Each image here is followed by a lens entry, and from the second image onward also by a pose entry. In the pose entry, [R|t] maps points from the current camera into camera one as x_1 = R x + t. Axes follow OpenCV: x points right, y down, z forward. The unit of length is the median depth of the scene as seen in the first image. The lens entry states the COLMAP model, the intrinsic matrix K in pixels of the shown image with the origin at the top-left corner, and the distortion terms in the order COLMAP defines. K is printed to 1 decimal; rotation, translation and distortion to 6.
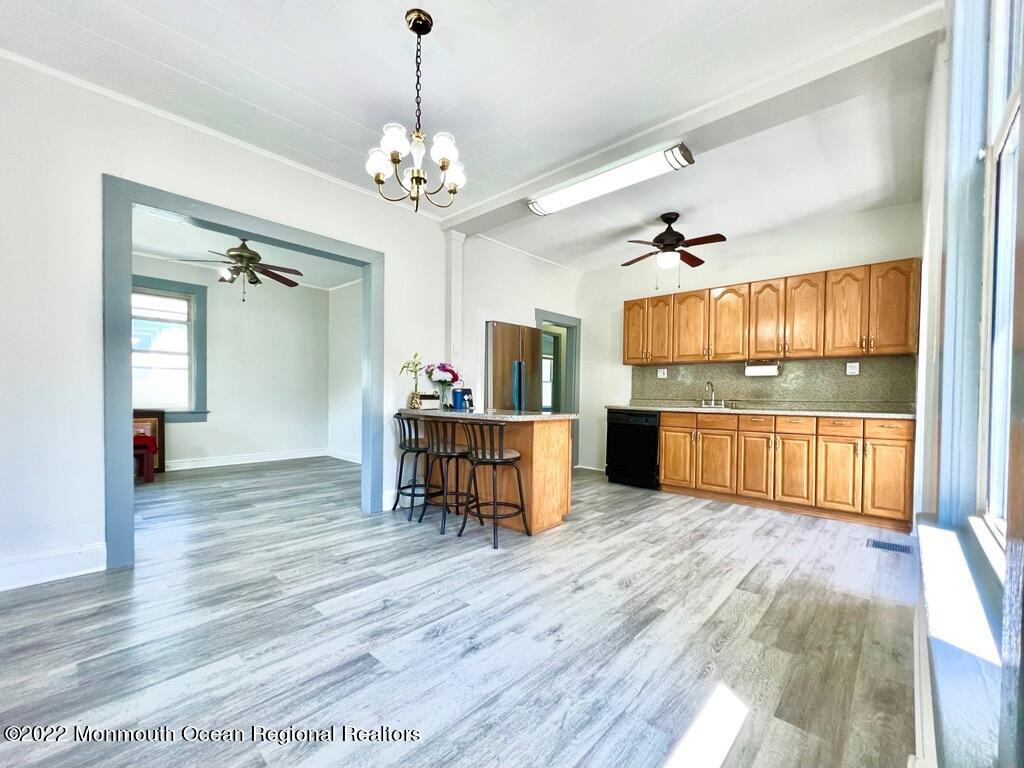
lens RADIAL K [[429.2, 0, 508.2], [0, 429.2, 403.5], [0, 0, 1]] dist [0.000515, 0.000026]
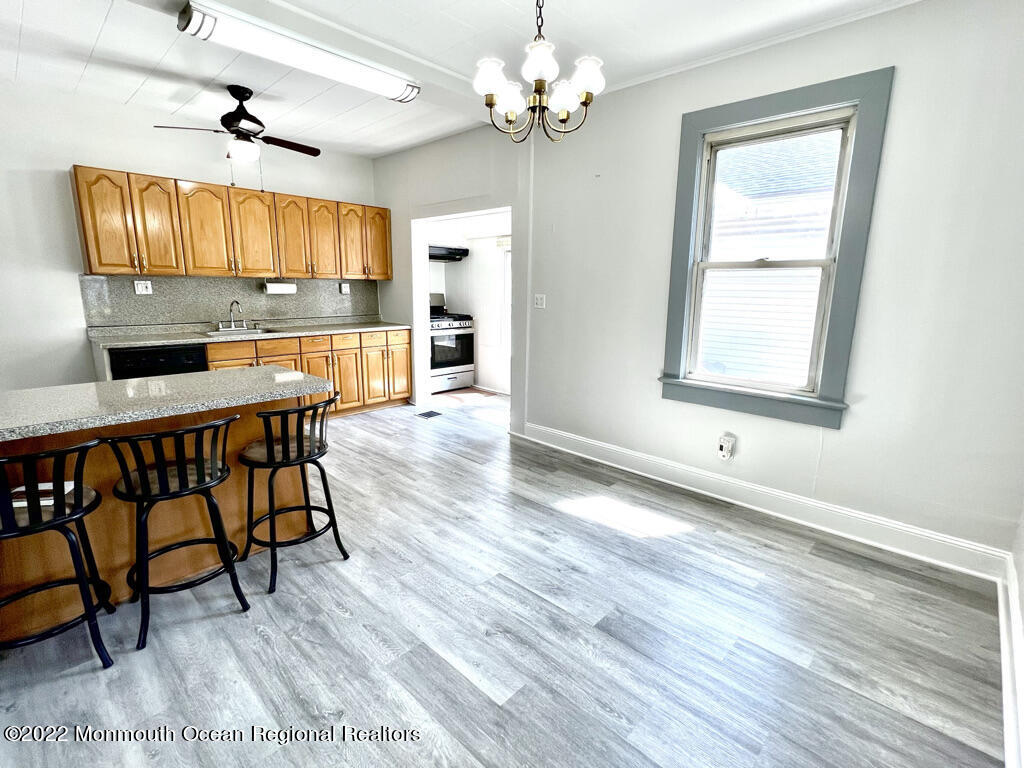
lens RADIAL K [[486.7, 0, 512.0], [0, 486.7, 384.0], [0, 0, 1]] dist [0.001773, 0.000149]
pose [[0.010376, -0.211454, 0.977333, -0.648992], [0.007503, 0.977375, 0.211383, -0.115623], [-0.999918, 0.005140, 0.011728, 0.566854]]
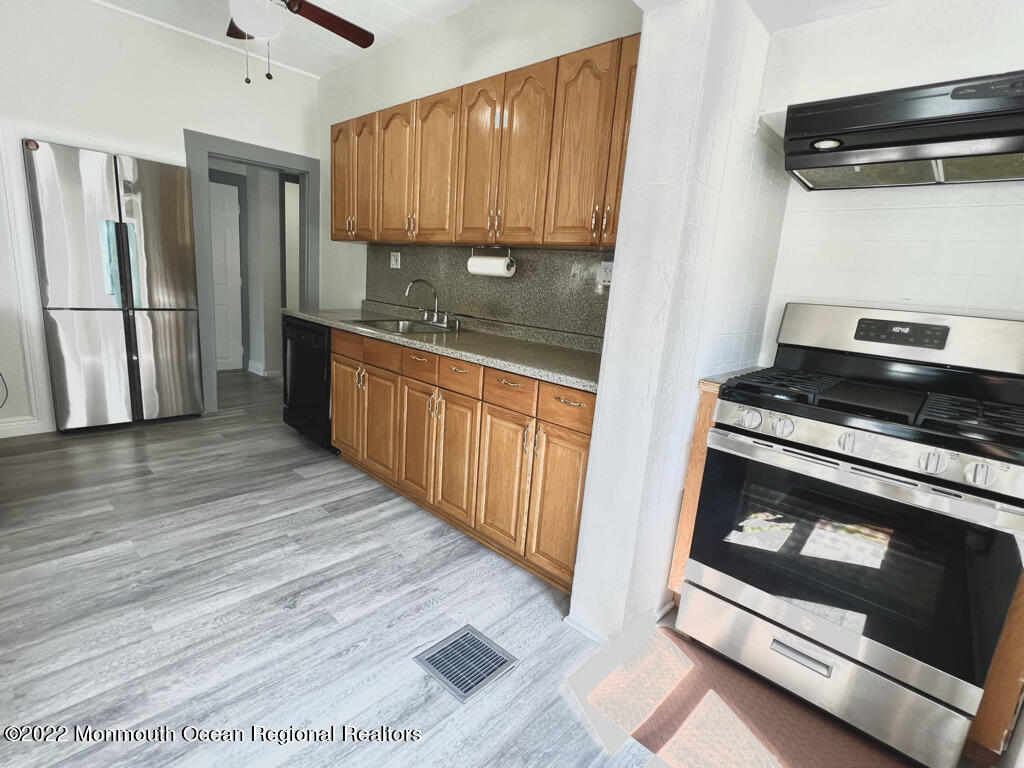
lens RADIAL K [[486.7, 0, 512.0], [0, 486.7, 384.0], [0, 0, 1]] dist [0.001773, 0.000149]
pose [[0.997564, 0.069606, 0.004631, 0.762385], [-0.069225, 0.979535, 0.188997, -0.059346], [0.008619, -0.188858, 0.981967, 0.440270]]
